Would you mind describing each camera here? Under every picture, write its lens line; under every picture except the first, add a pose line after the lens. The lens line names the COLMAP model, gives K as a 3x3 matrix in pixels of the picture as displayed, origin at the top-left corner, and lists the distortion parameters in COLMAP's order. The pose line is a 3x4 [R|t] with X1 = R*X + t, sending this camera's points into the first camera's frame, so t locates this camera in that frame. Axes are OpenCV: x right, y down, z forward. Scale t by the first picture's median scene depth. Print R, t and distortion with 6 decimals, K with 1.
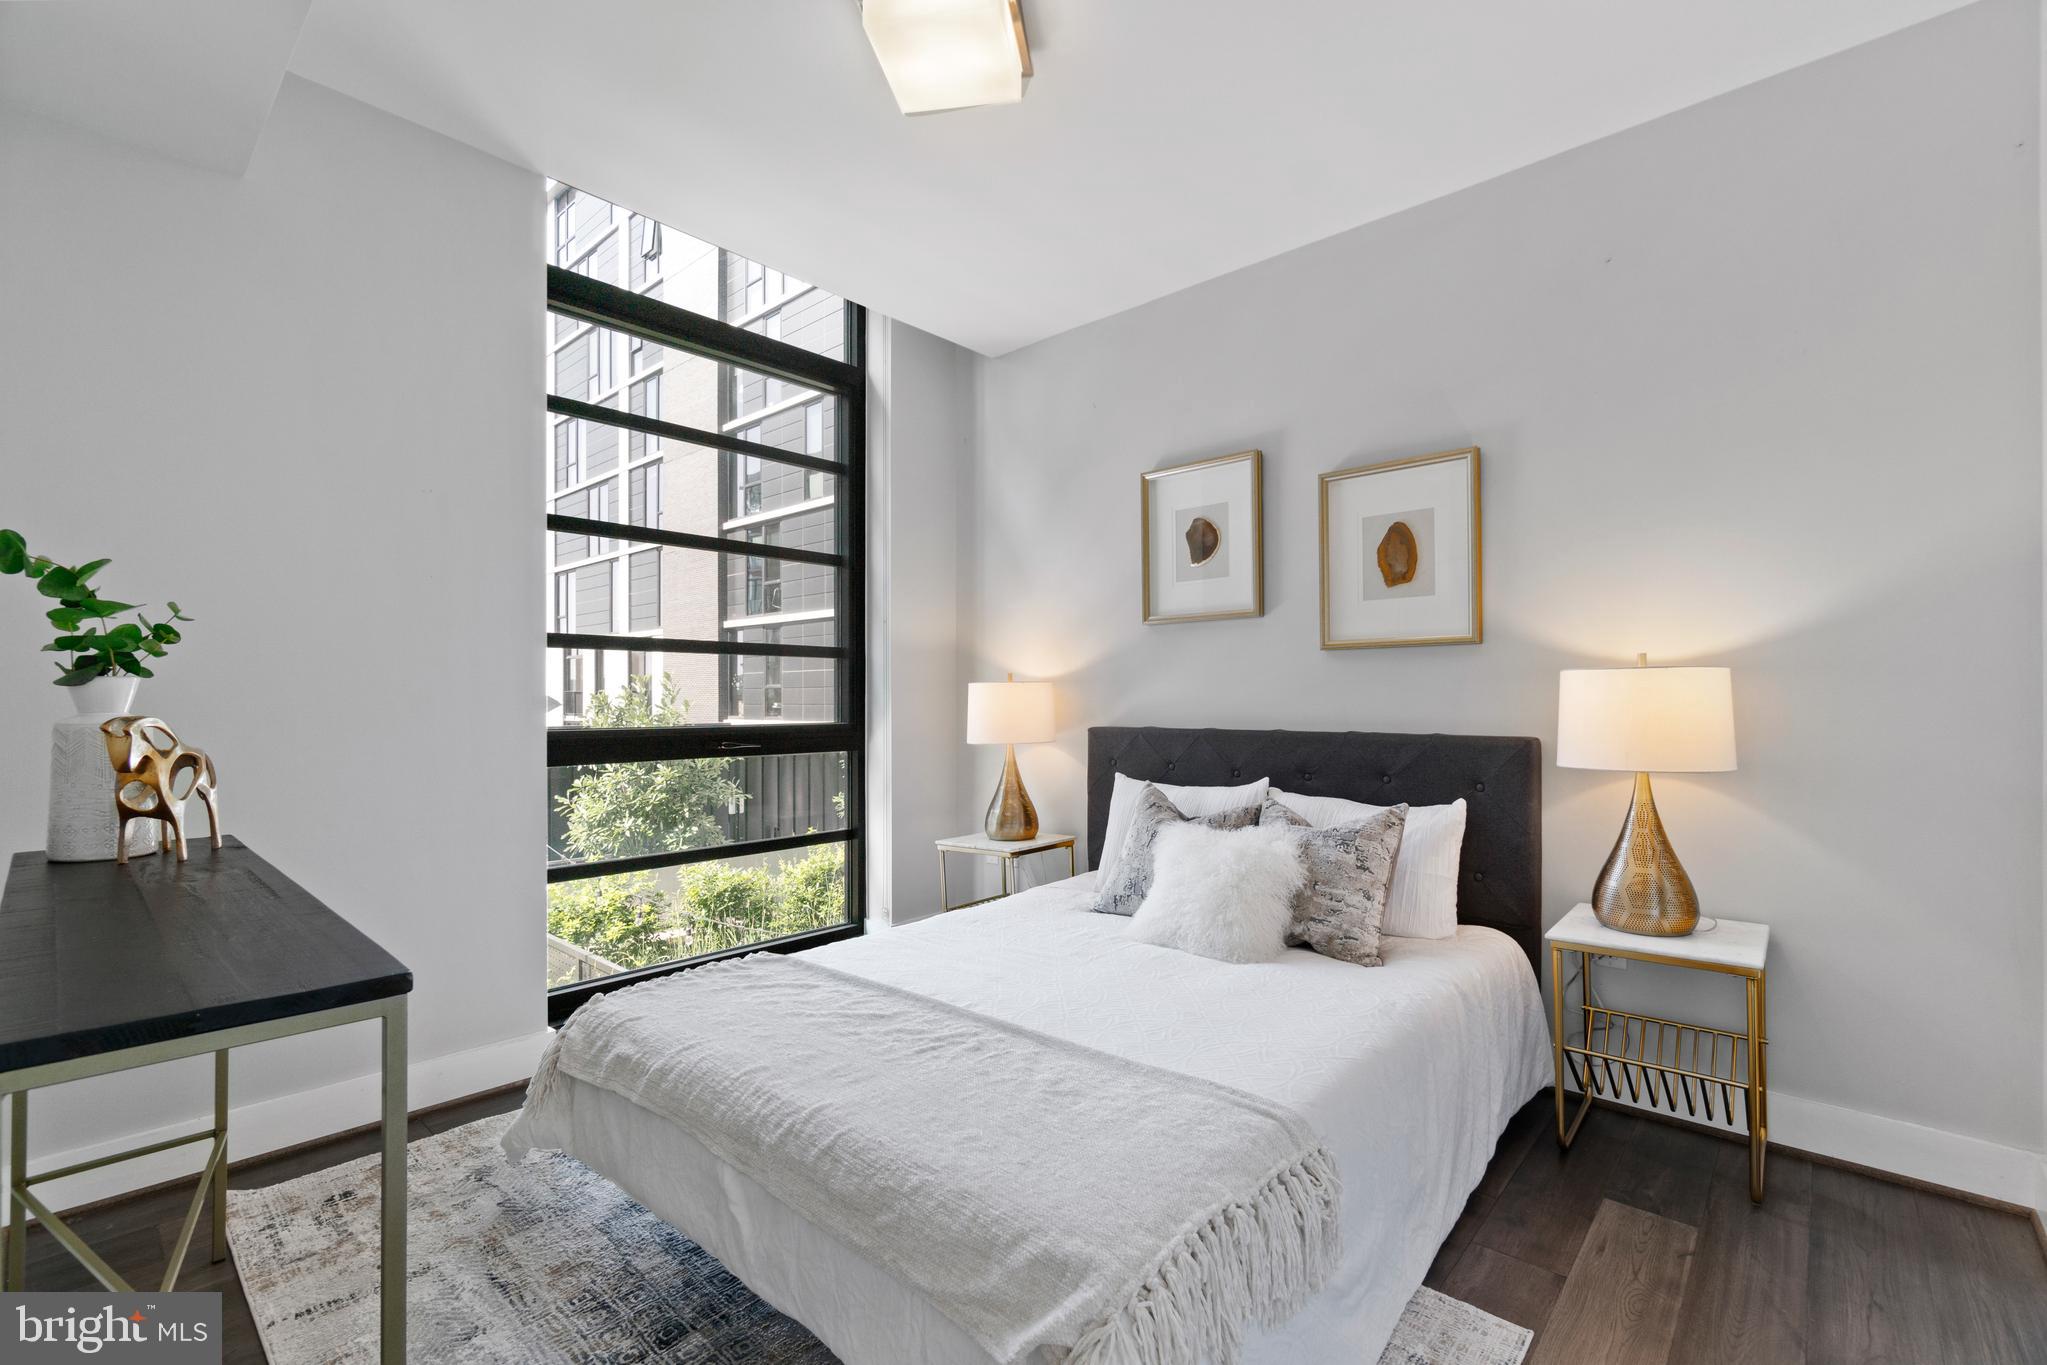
lens RADIAL K [[886.2, 0, 1028.4], [0, 886.2, 688.5], [0, 0, 1]] dist [0.002374, -0.000127]
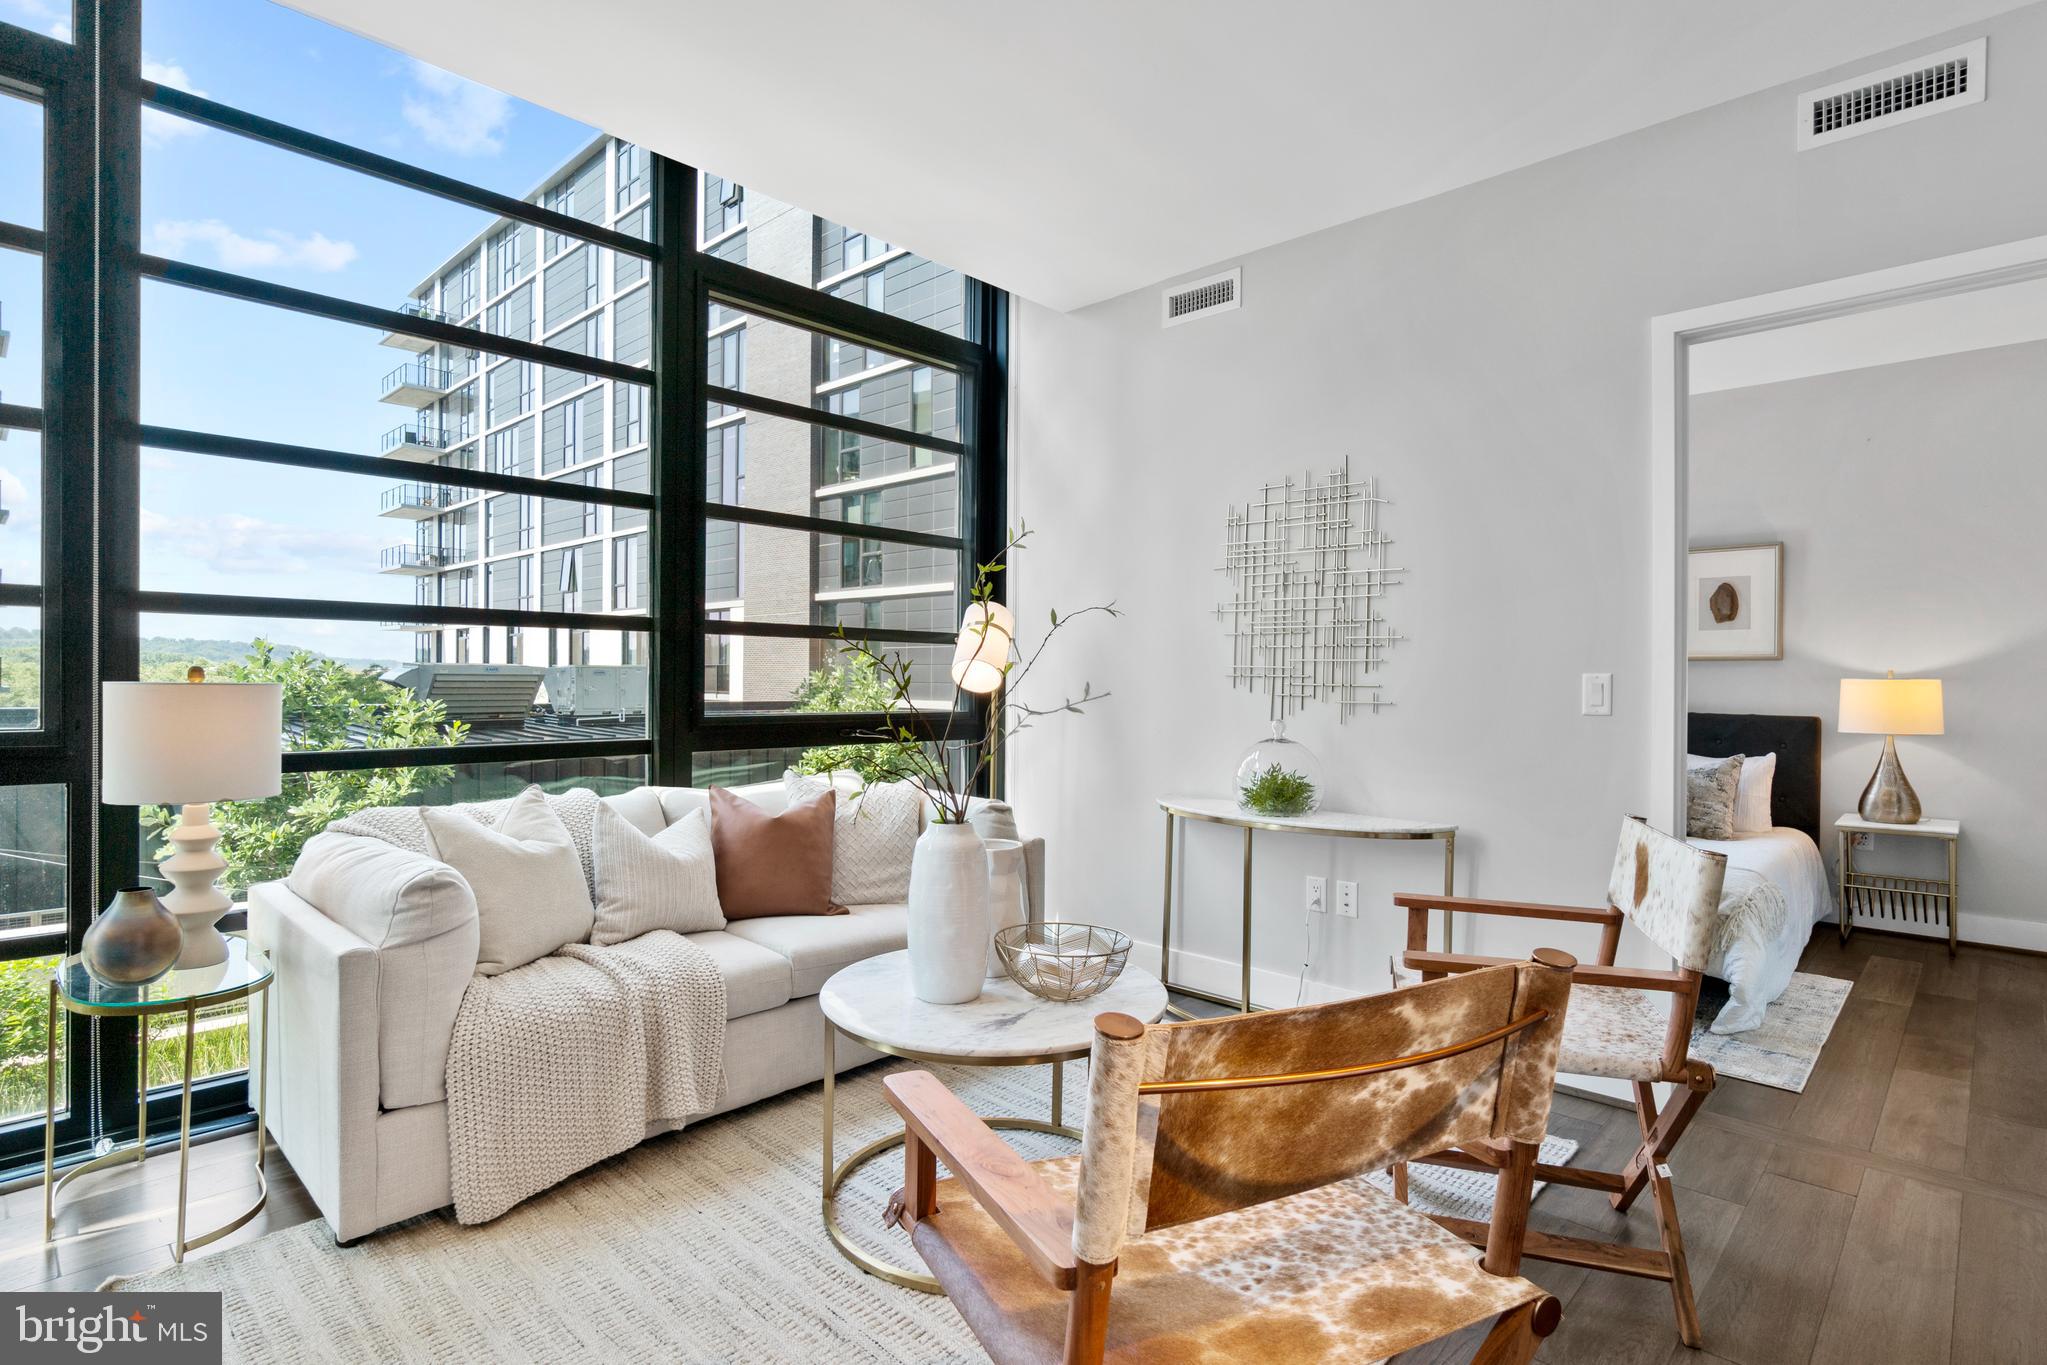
lens RADIAL K [[1027.1, 0, 1022.5], [0, 1027.1, 684.1], [0, 0, 1]] dist [-0.011995, 0.003749]
pose [[0.999612, 0.009851, -0.026038, -0.874763], [-0.009636, 0.999919, 0.008375, -0.008447], [0.026119, -0.008120, 0.999626, -0.962504]]
